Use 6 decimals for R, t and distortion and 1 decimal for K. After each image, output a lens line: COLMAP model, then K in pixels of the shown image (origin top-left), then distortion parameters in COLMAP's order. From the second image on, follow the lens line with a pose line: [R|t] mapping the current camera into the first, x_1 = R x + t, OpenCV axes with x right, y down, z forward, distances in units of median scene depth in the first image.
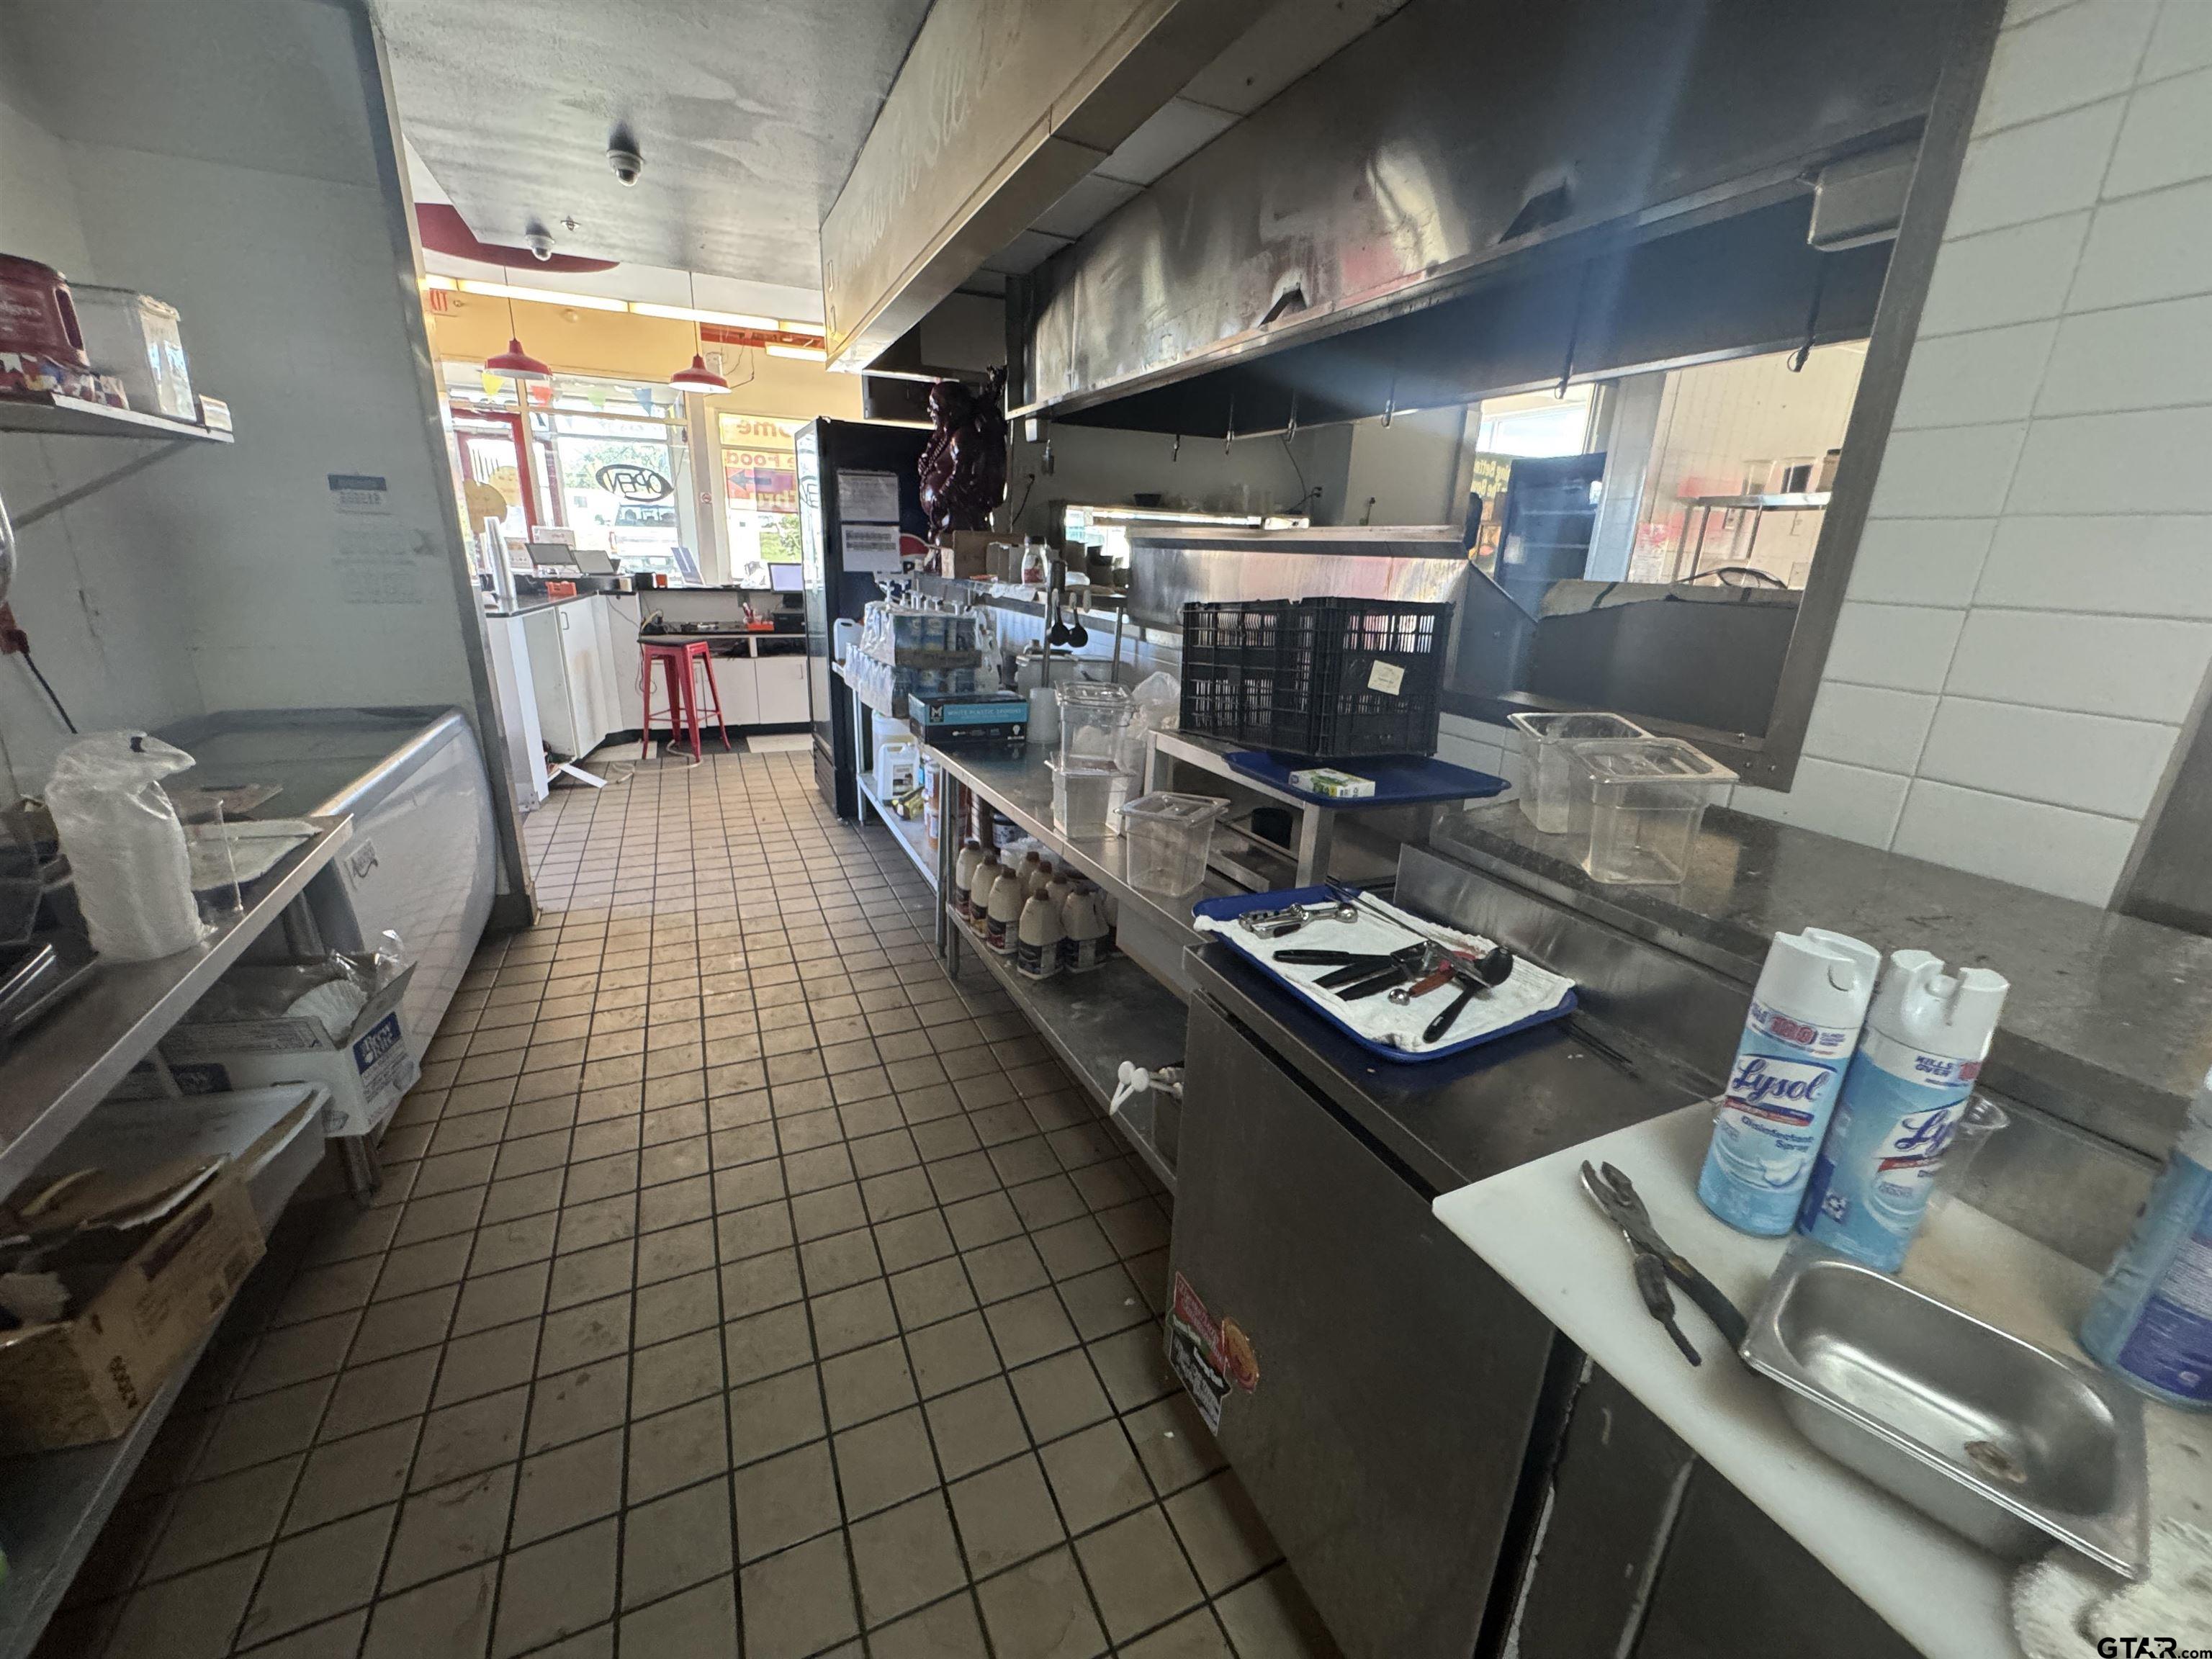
lens RADIAL K [[886.9, 0, 1108.5], [0, 886.9, 828.0], [0, 0, 1]] dist [-0.003442, 0.000071]
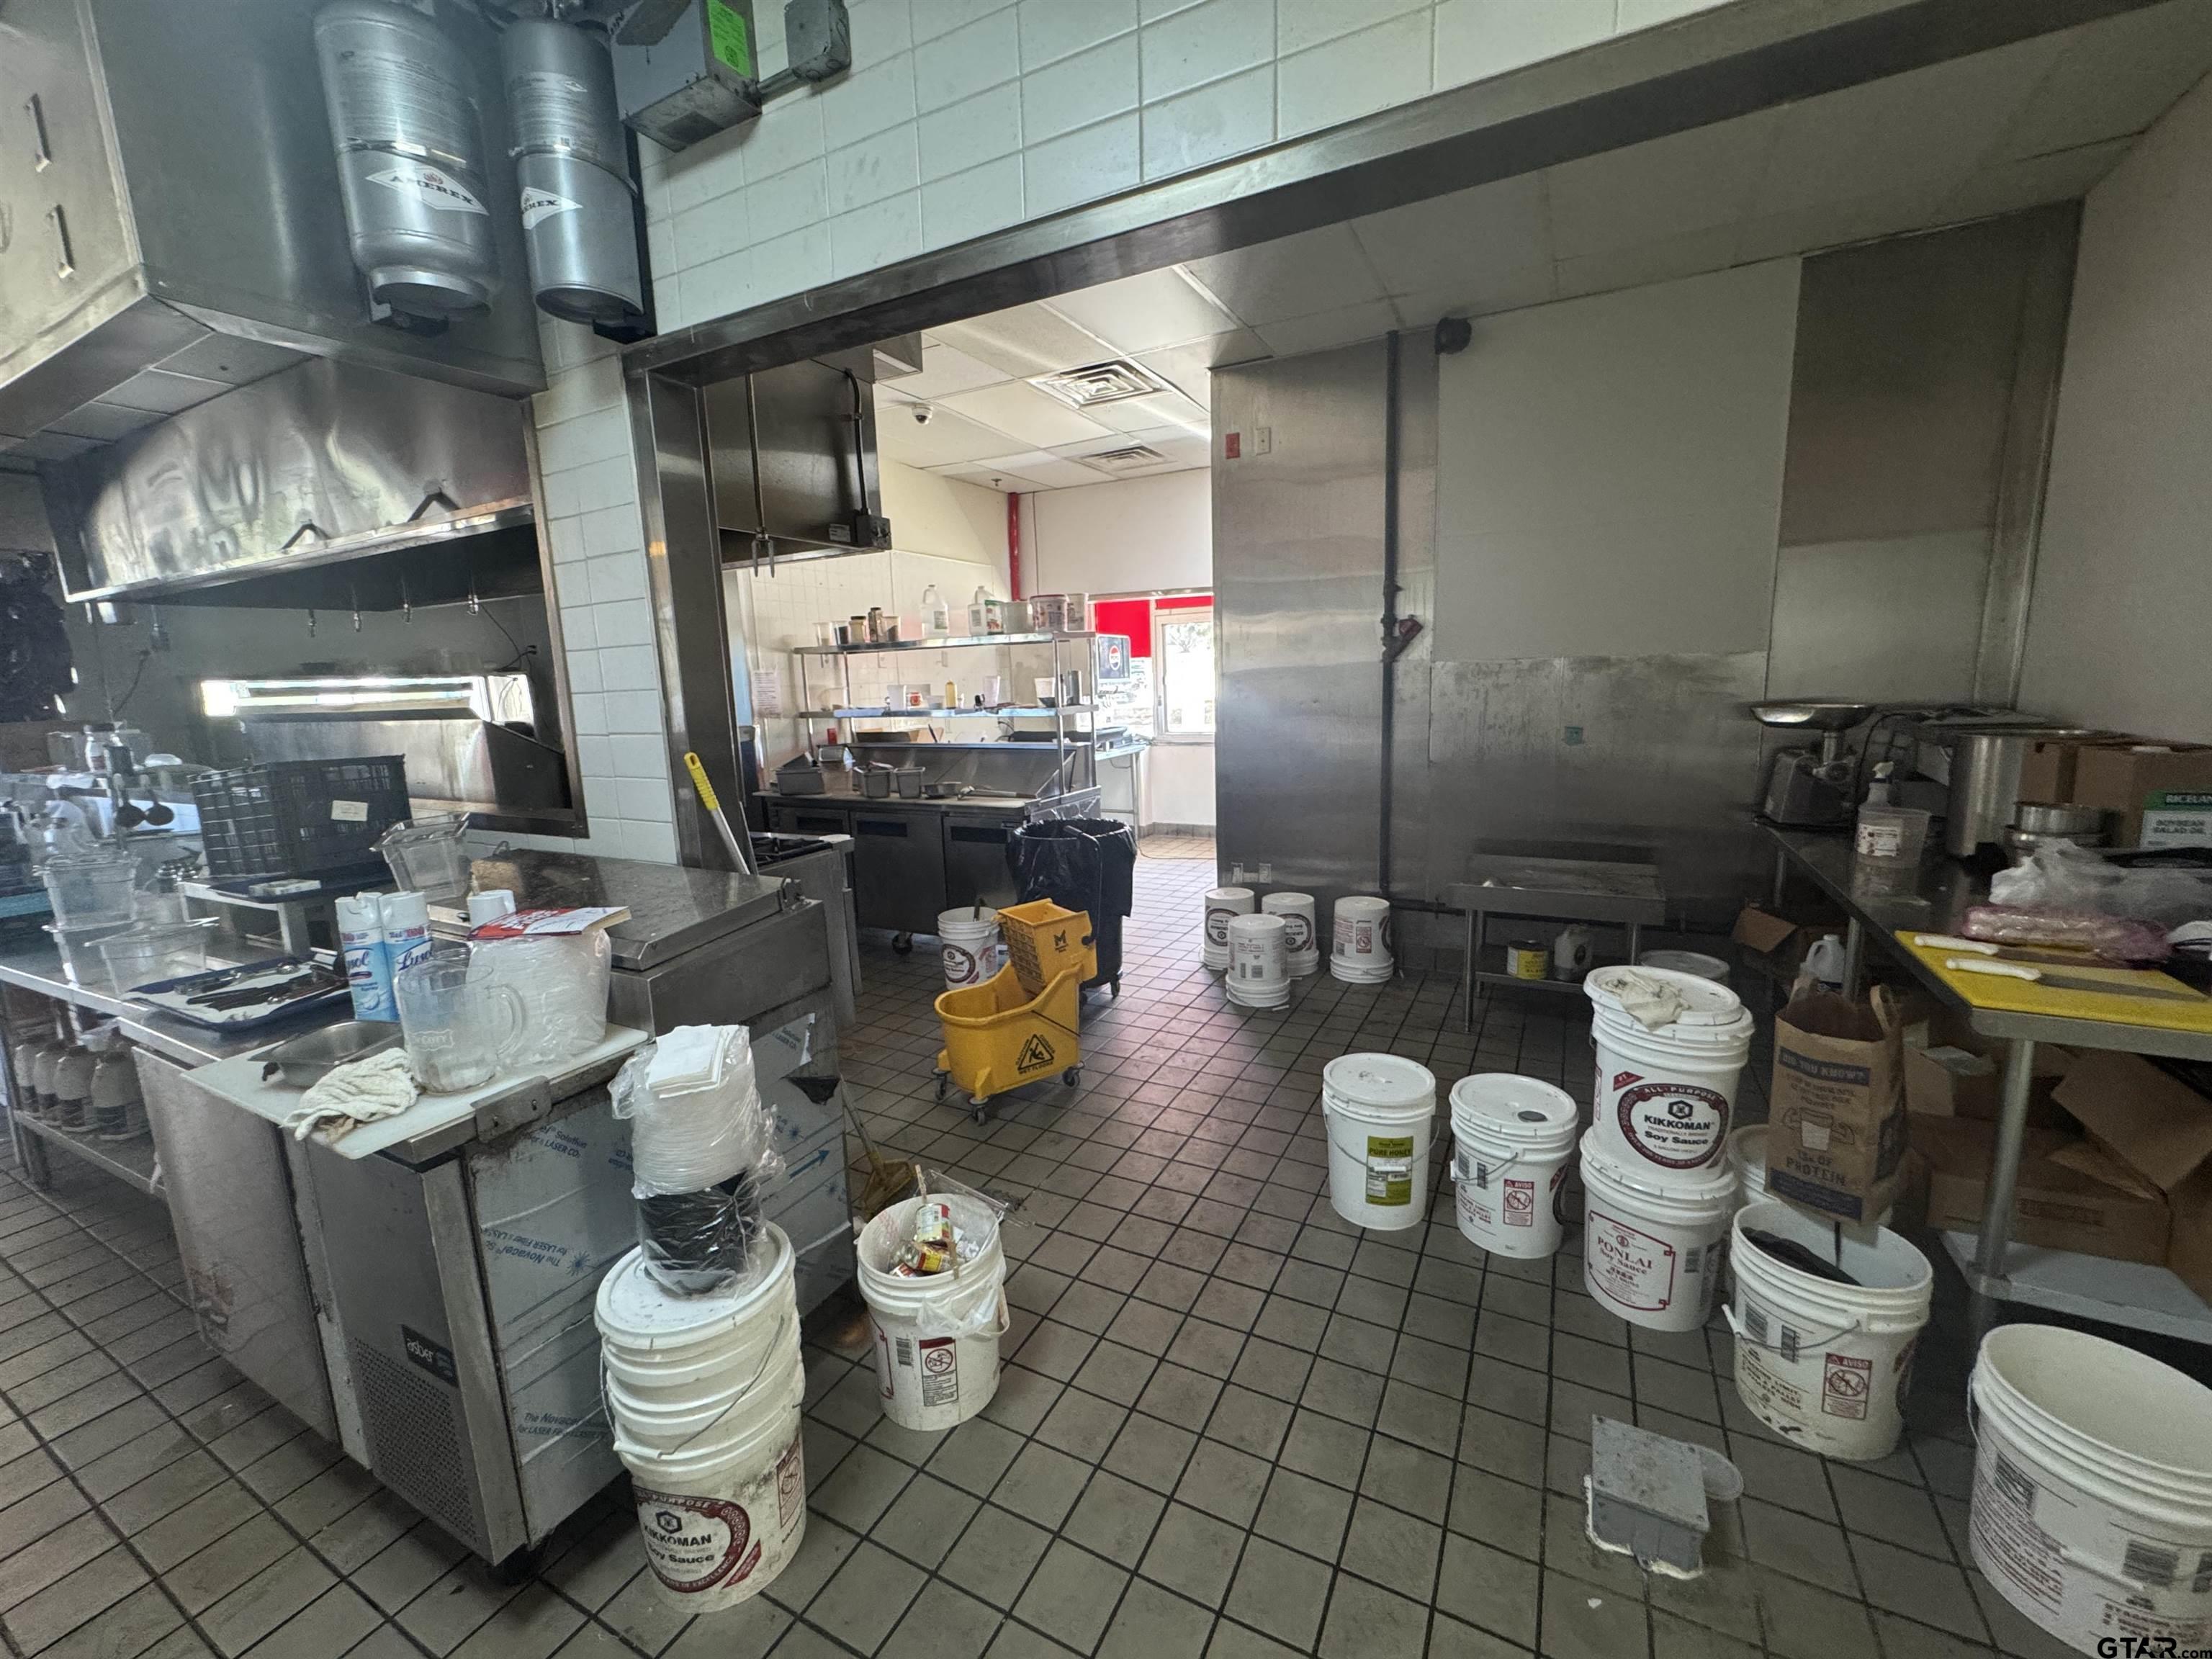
lens RADIAL K [[886.9, 0, 1105.6], [0, 886.9, 827.8], [0, 0, 1]] dist [-0.003442, 0.000071]
pose [[0.793283, -0.166983, 0.585508, 0.170603], [0.244777, 0.967985, -0.055577, 0.092521], [-0.557482, 0.187407, 0.808760, -0.328120]]
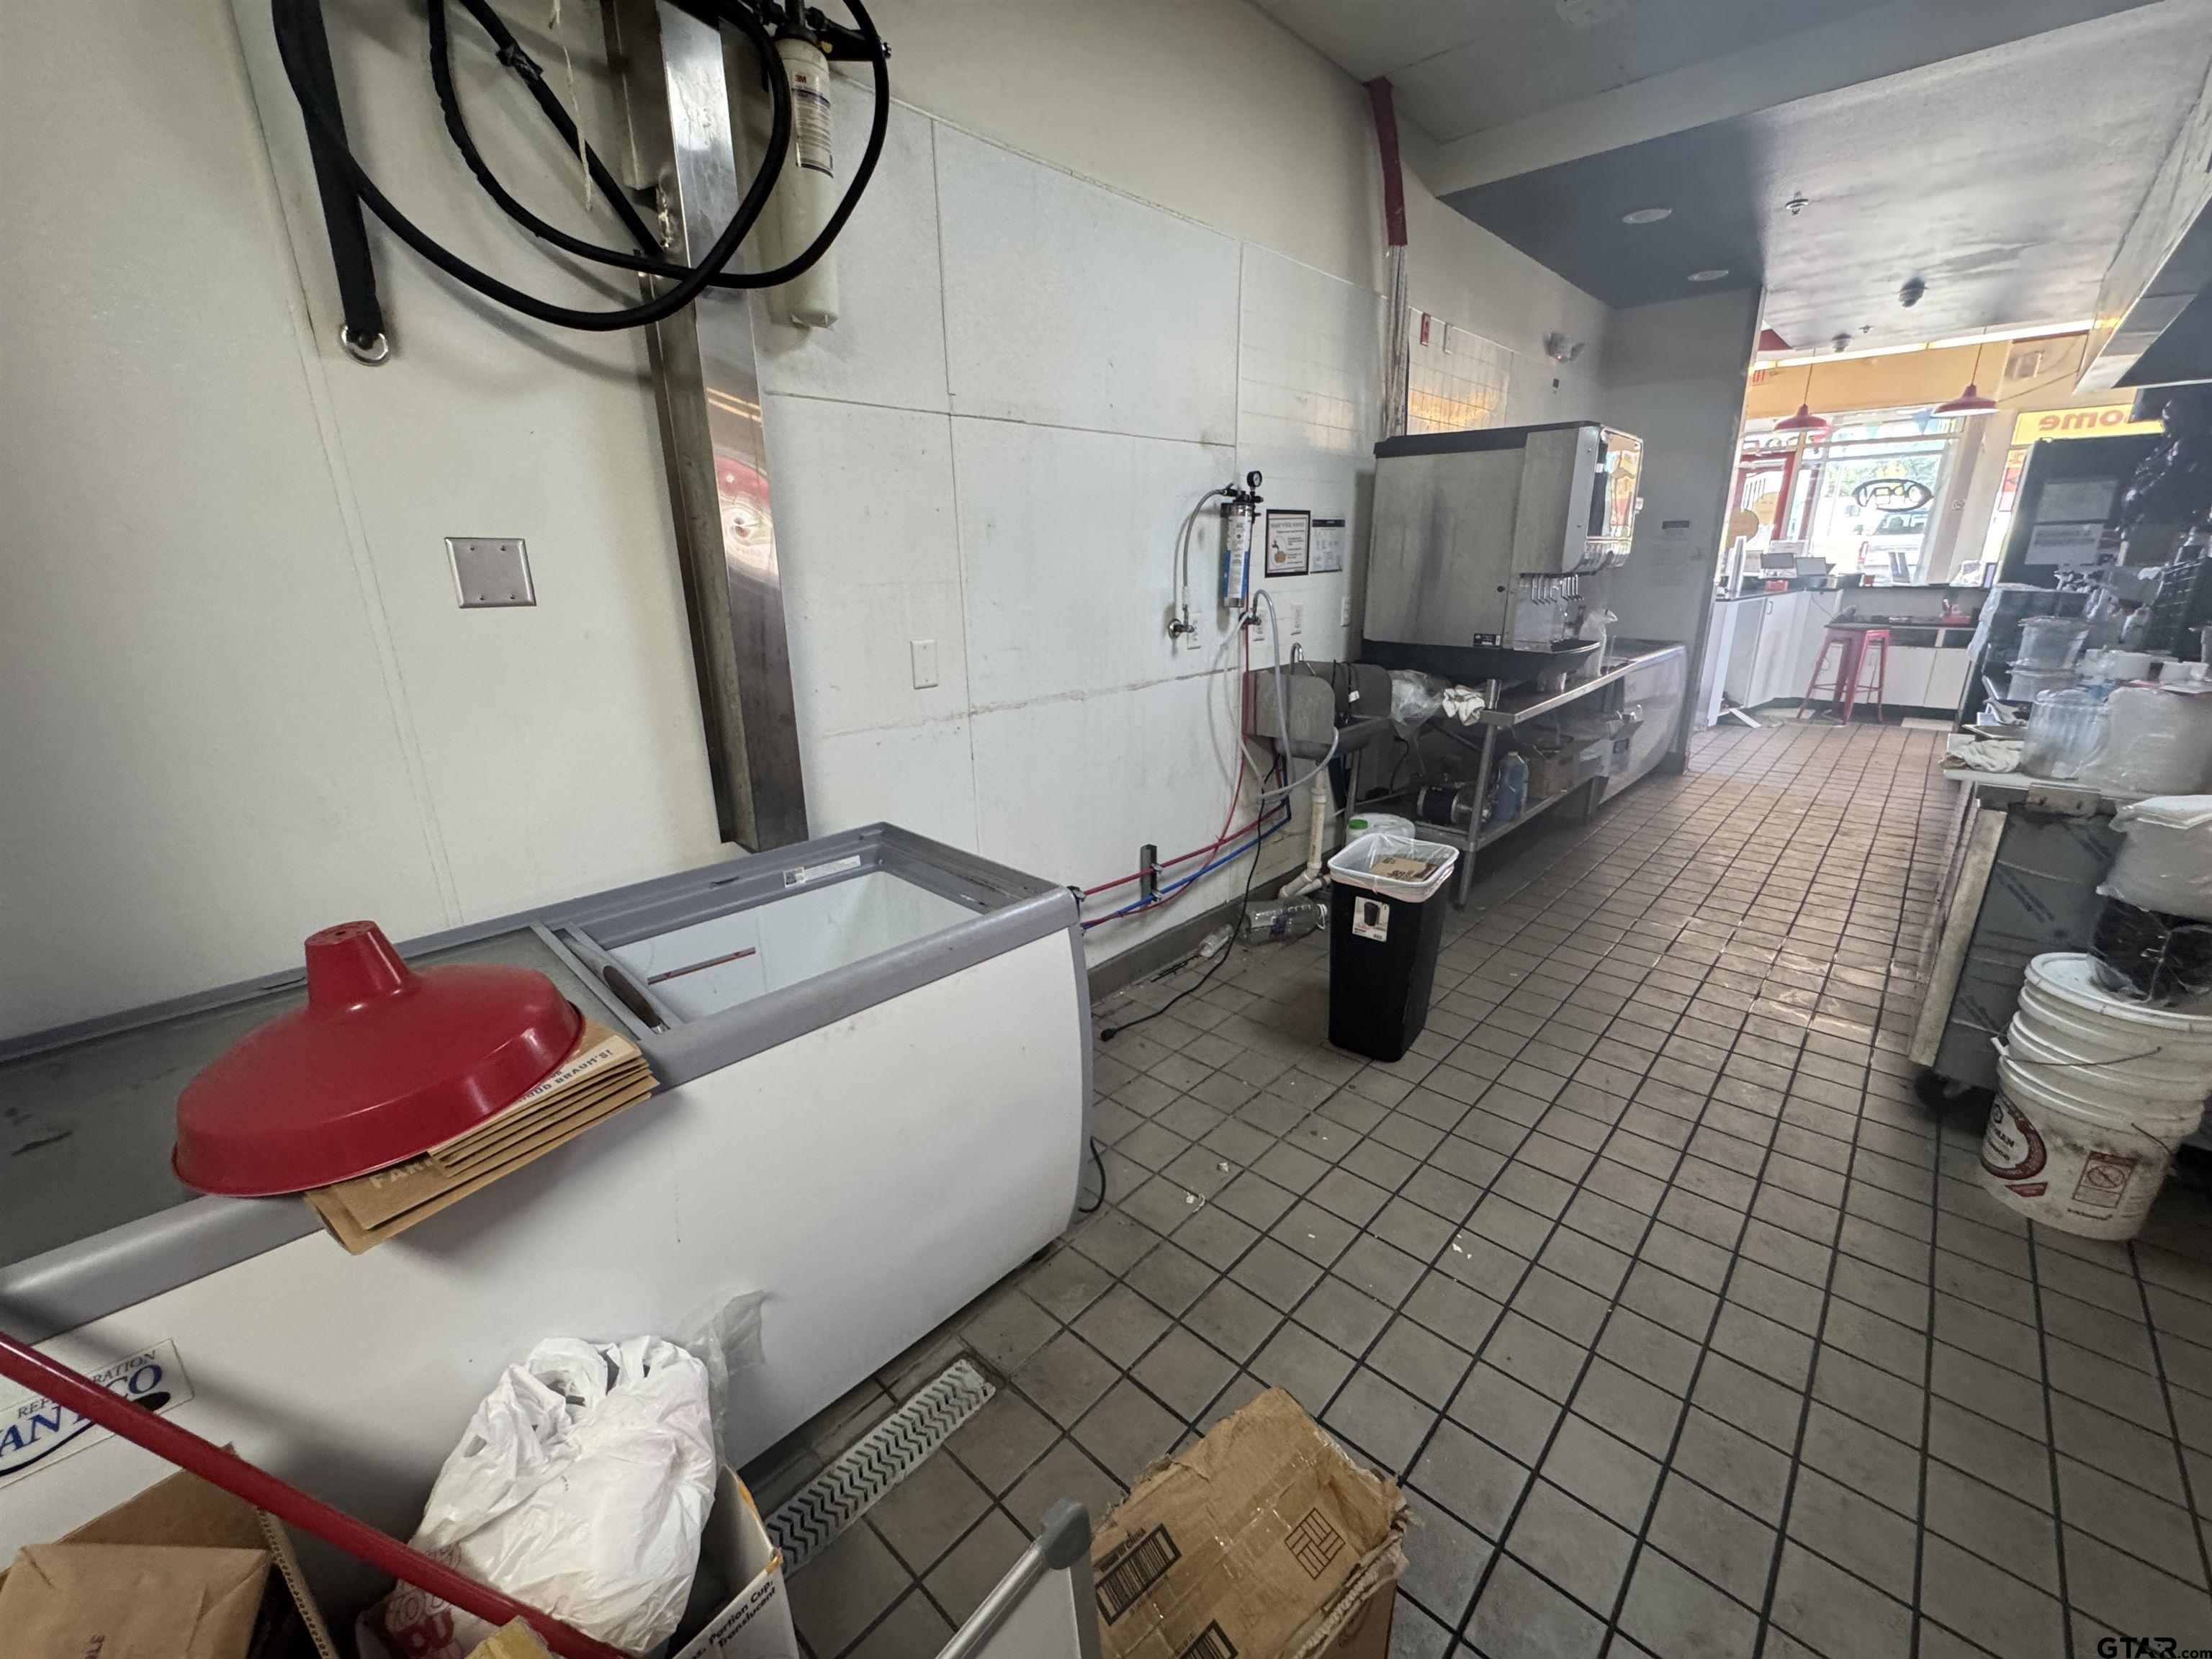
lens RADIAL K [[886.9, 0, 1108.3], [0, 886.9, 828.6], [0, 0, 1]] dist [-0.003442, 0.000071]
pose [[0.375797, 0.231333, -0.897364, 0.405334], [-0.246727, 0.958366, 0.143735, 0.193624], [0.893254, 0.167388, 0.417227, -0.565754]]
